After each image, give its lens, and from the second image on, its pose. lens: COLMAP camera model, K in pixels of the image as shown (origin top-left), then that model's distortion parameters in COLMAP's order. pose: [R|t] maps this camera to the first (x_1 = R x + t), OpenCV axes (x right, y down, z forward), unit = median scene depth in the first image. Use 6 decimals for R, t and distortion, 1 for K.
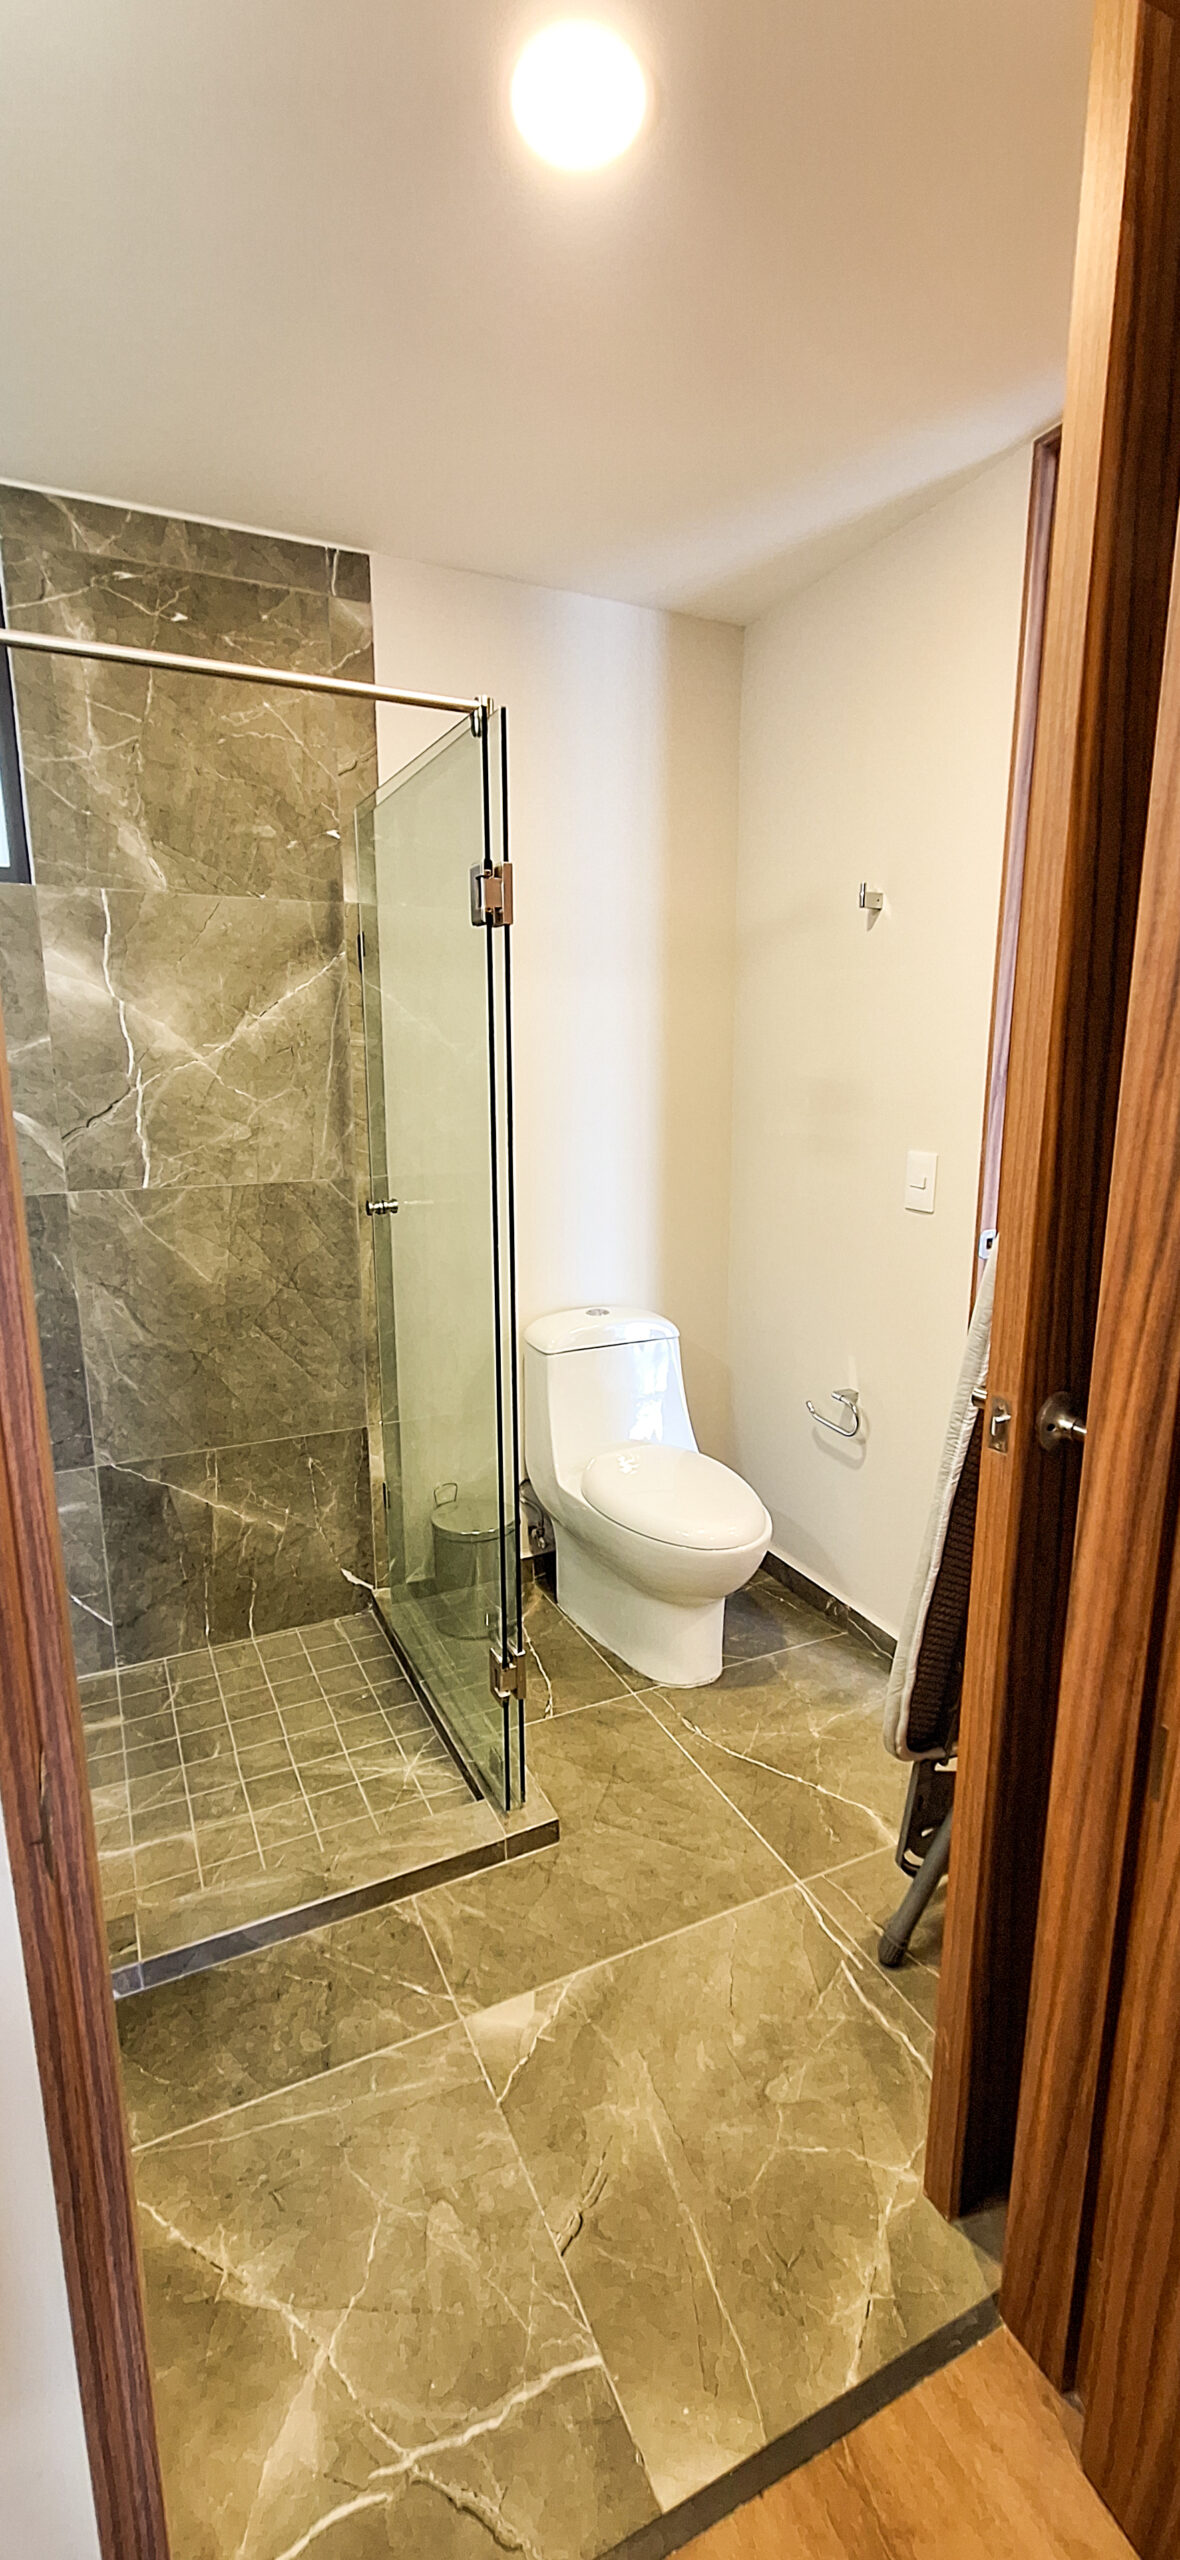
lens RADIAL K [[1047.7, 0, 590.0], [0, 1047.7, 1280.0], [0, 0, 1]] dist [0.001600, -0.000104]
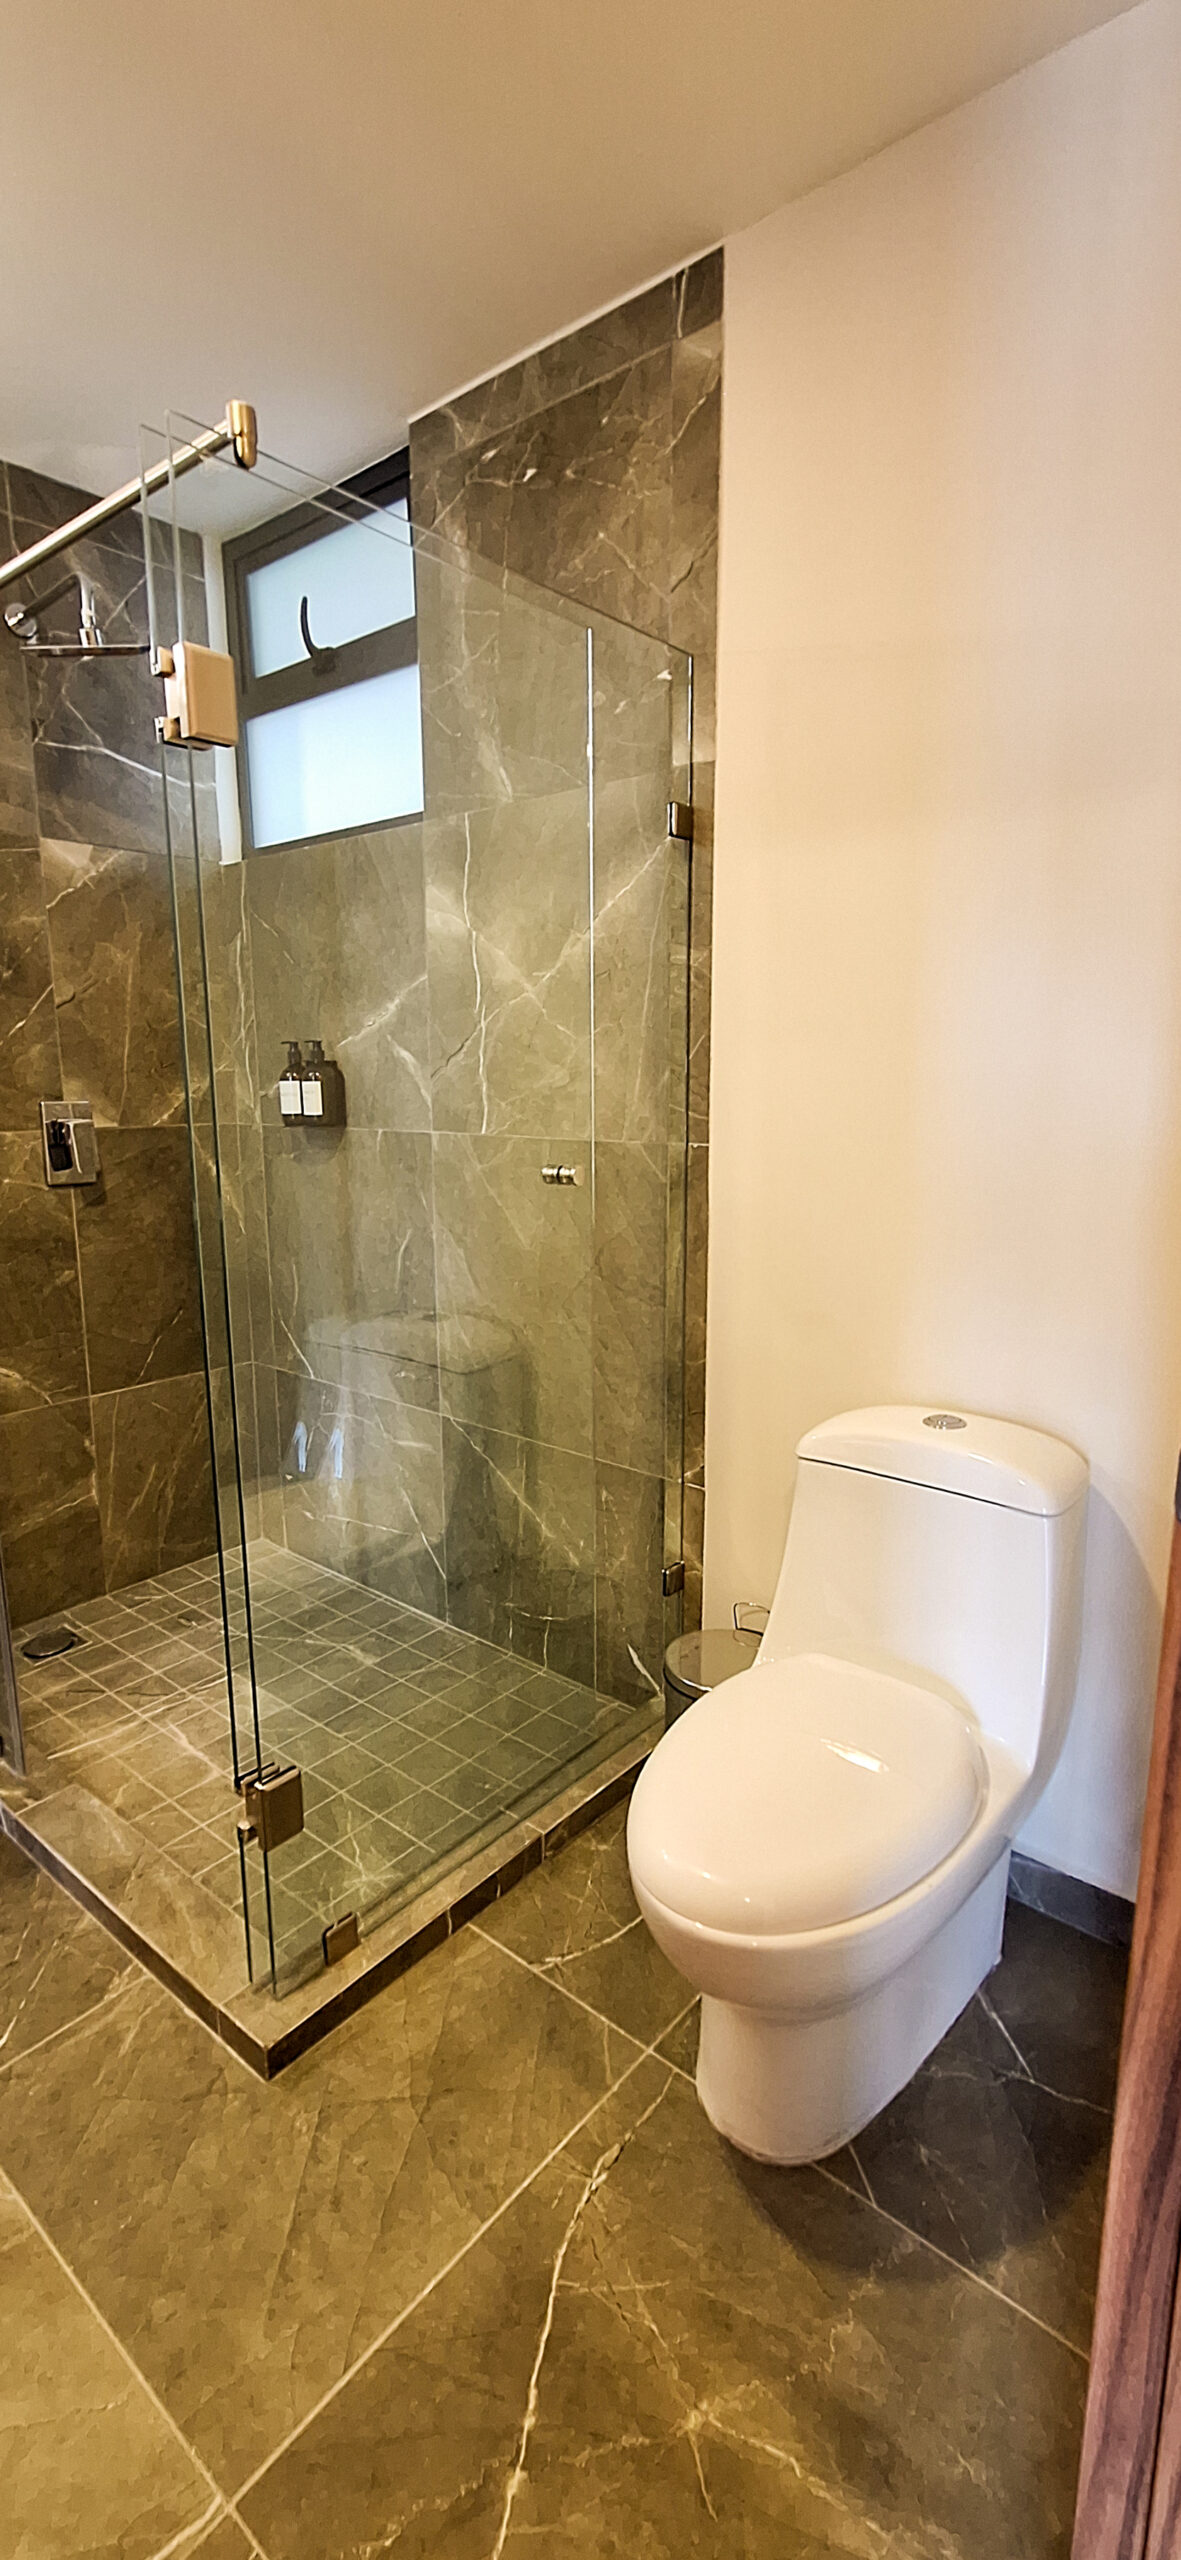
lens RADIAL K [[1132.2, 0, 590.5], [0, 1132.2, 1280.0], [0, 0, 1]] dist [-0.004481, 0.005792]
pose [[0.405715, 0.171070, -0.897848, 0.536990], [-0.185596, 0.977282, 0.102339, -0.082131], [0.894958, 0.125116, 0.428248, 0.678150]]
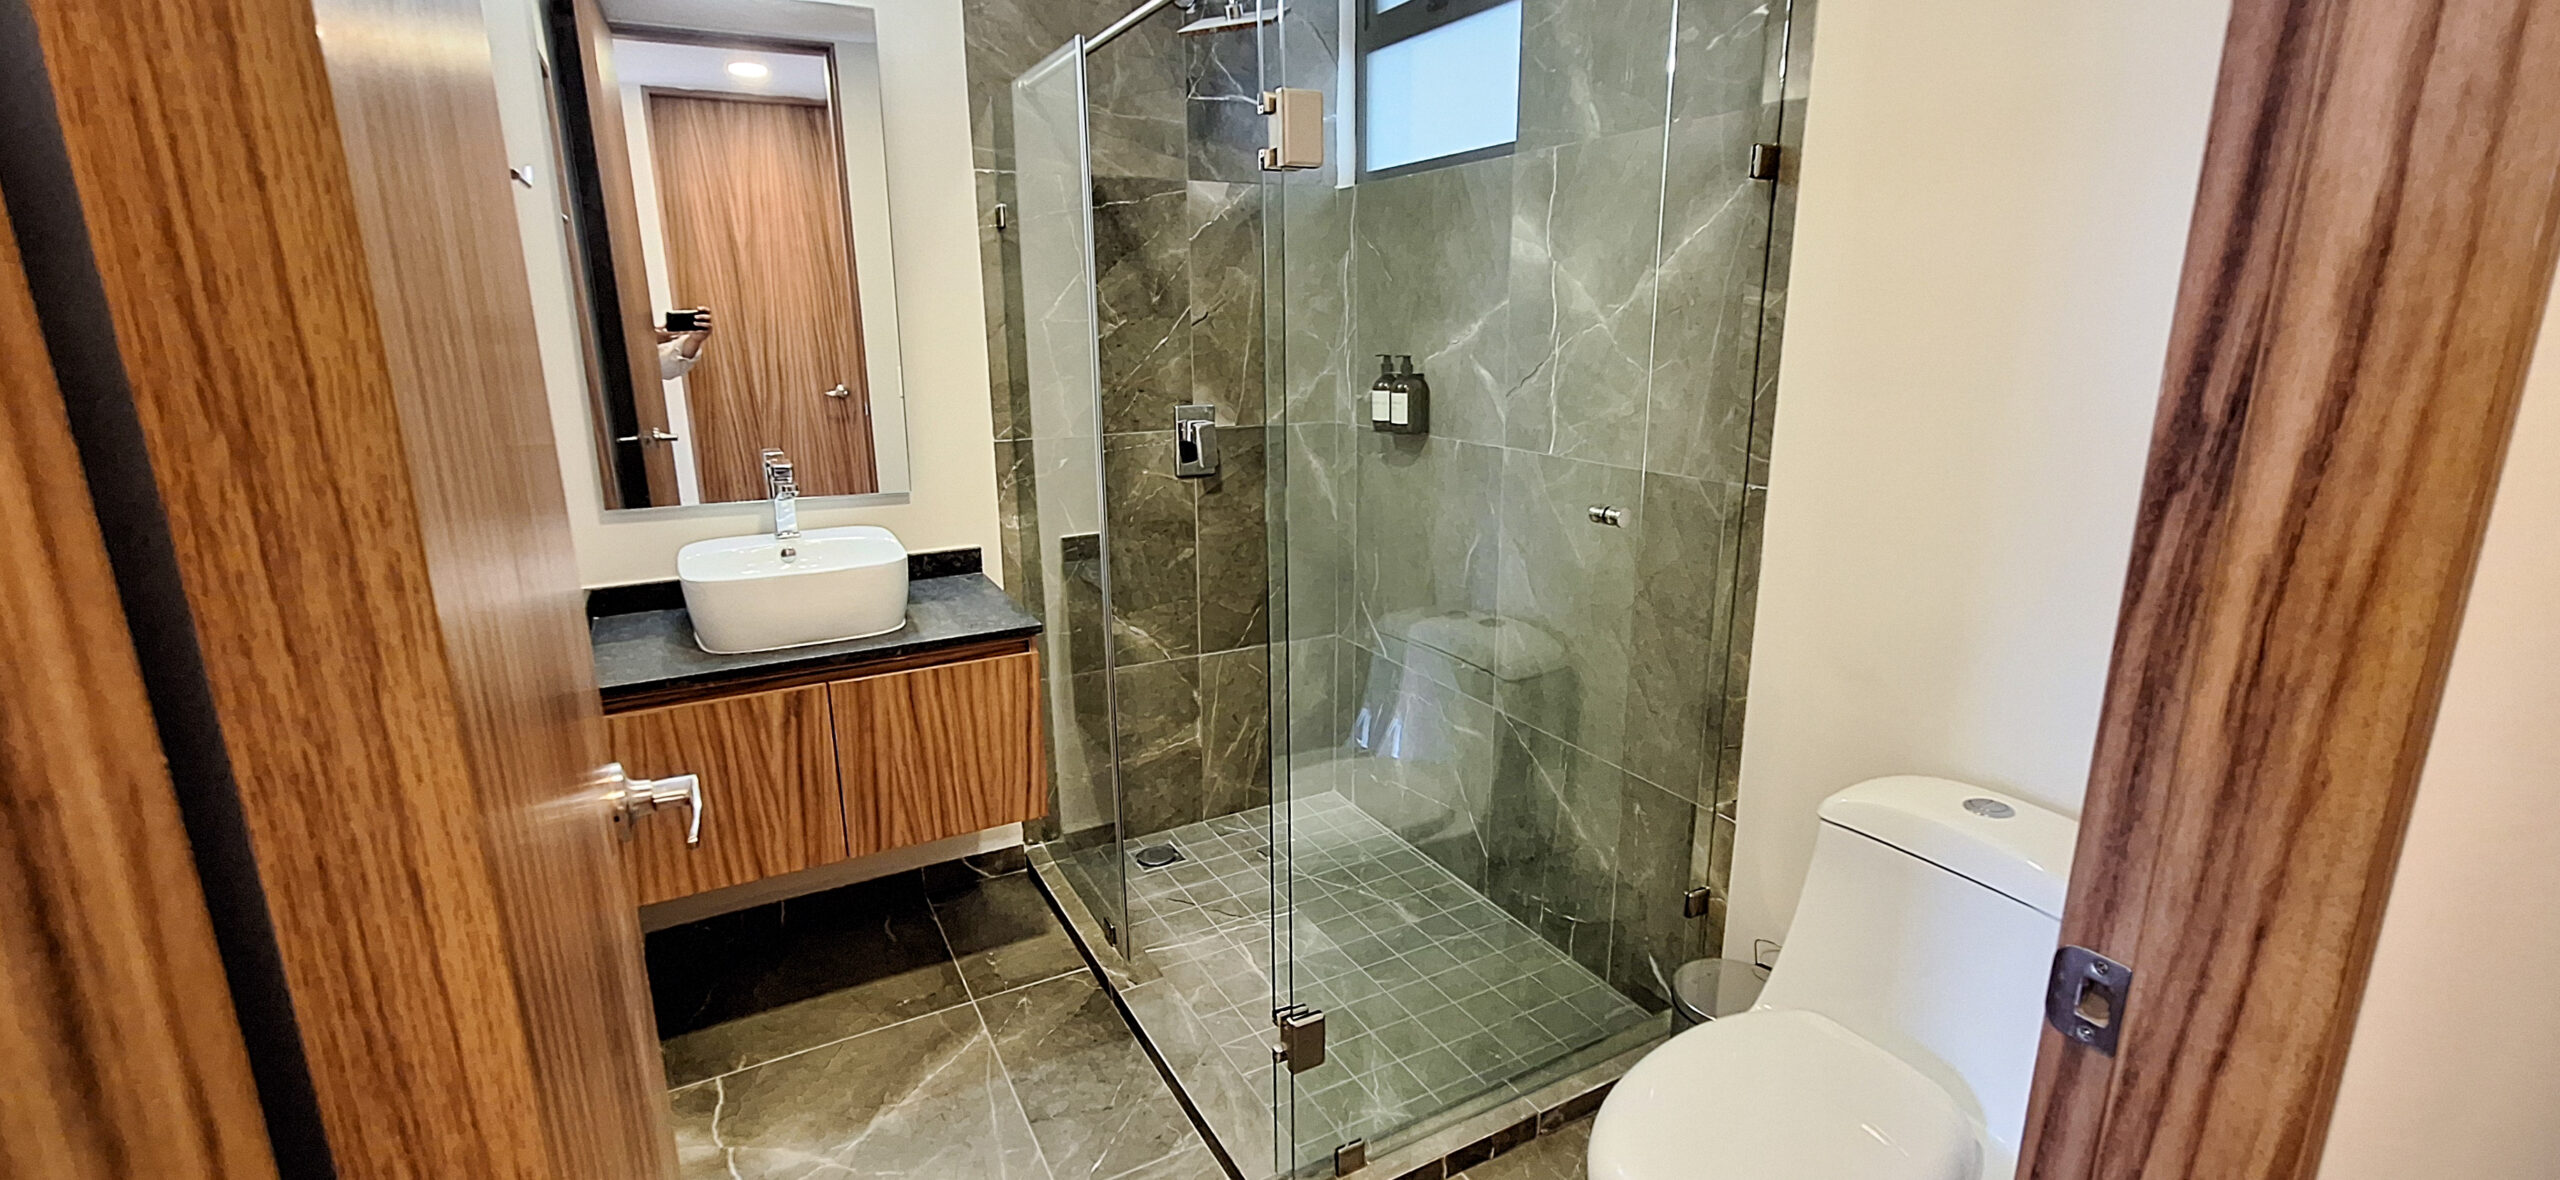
lens RADIAL K [[1122.0, 0, 1290.9], [0, 1122.0, 592.4], [0, 0, 1]] dist [-0.002321, -0.000007]
pose [[0.051664, 0.246074, -0.967873, 0.608375], [-0.200467, 0.951996, 0.231336, -0.159853], [0.978337, 0.182075, 0.098514, 0.690679]]
